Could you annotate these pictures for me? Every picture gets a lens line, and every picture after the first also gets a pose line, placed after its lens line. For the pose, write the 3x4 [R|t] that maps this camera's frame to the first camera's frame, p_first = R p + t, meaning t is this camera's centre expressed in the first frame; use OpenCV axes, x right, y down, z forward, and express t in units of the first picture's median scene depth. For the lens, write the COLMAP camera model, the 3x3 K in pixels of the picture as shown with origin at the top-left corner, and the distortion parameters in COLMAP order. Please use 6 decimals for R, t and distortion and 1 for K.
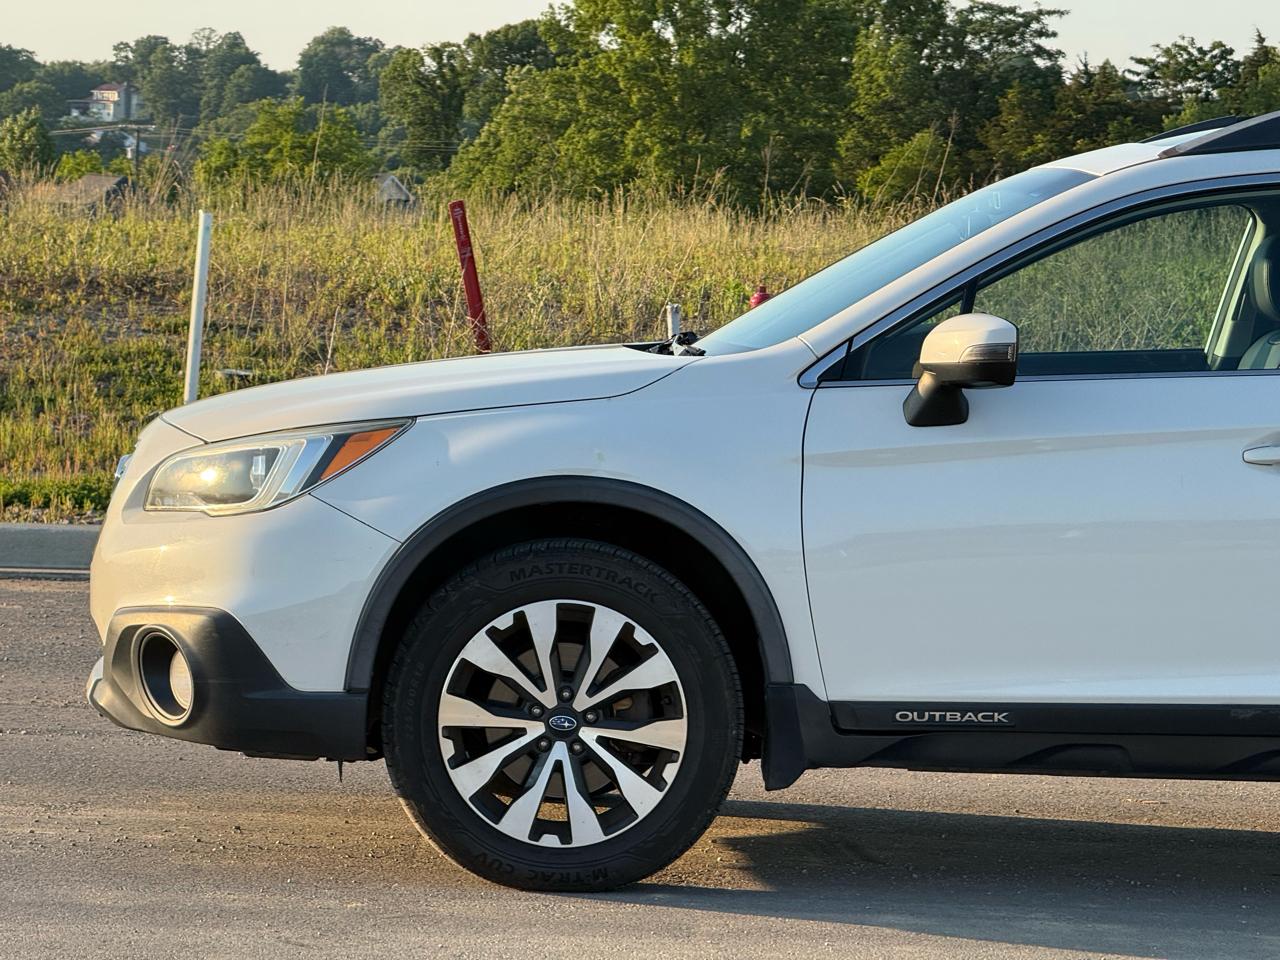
lens RADIAL K [[4436.4, 0, 629.2], [0, 4436.4, 476.0], [0, 0, 1]] dist [0.314551, 0.000000]
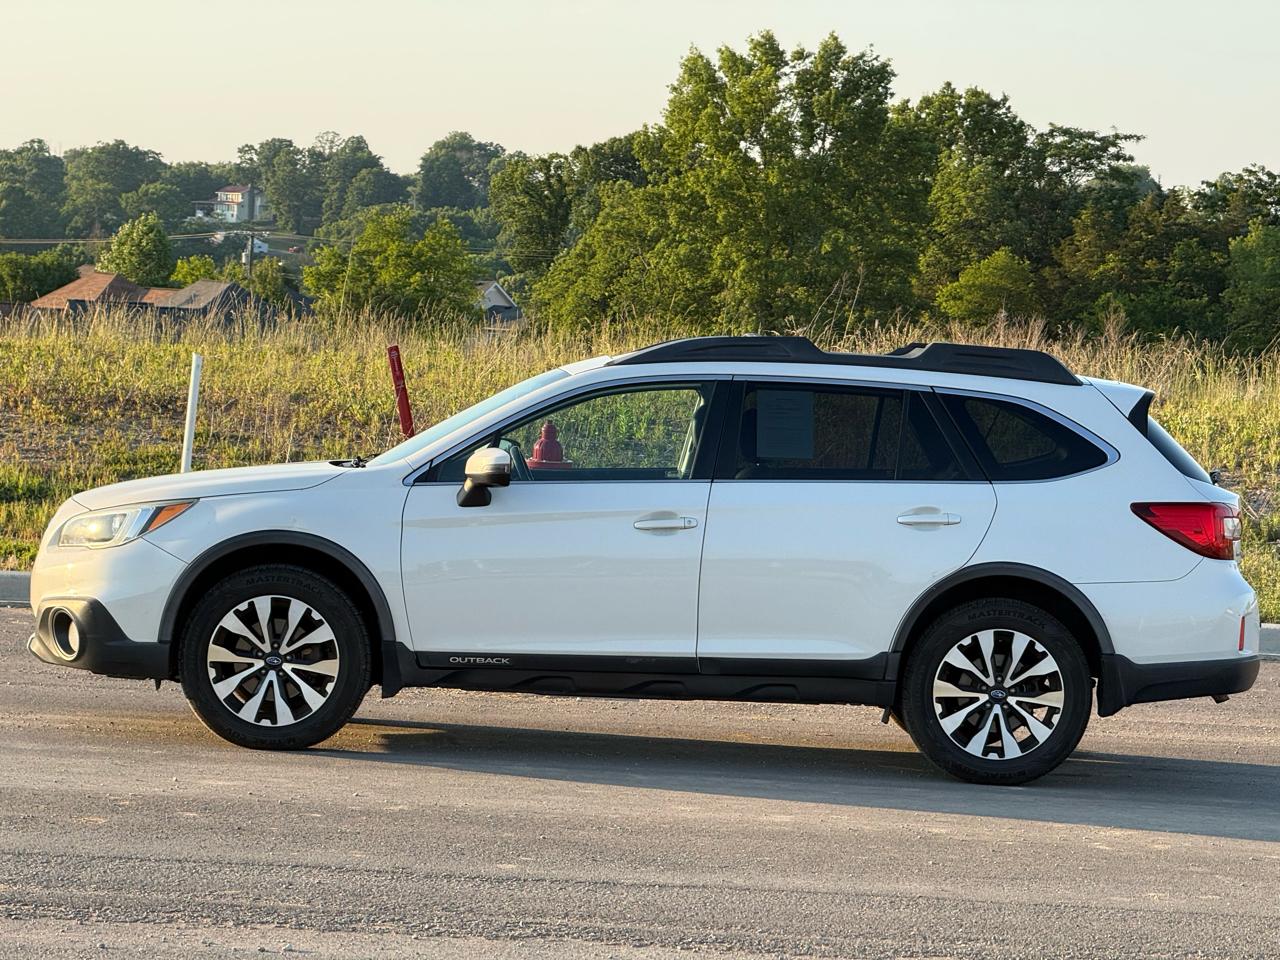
lens RADIAL K [[4436.4, 0, 647.2], [0, 4436.4, 484.1], [0, 0, 1]] dist [0.314551, 0.000000]
pose [[0.999624, 0.014912, -0.022998, 0.063378], [-0.015403, 0.999654, -0.021322, 0.006219], [0.022672, 0.021668, 0.999508, -0.303202]]
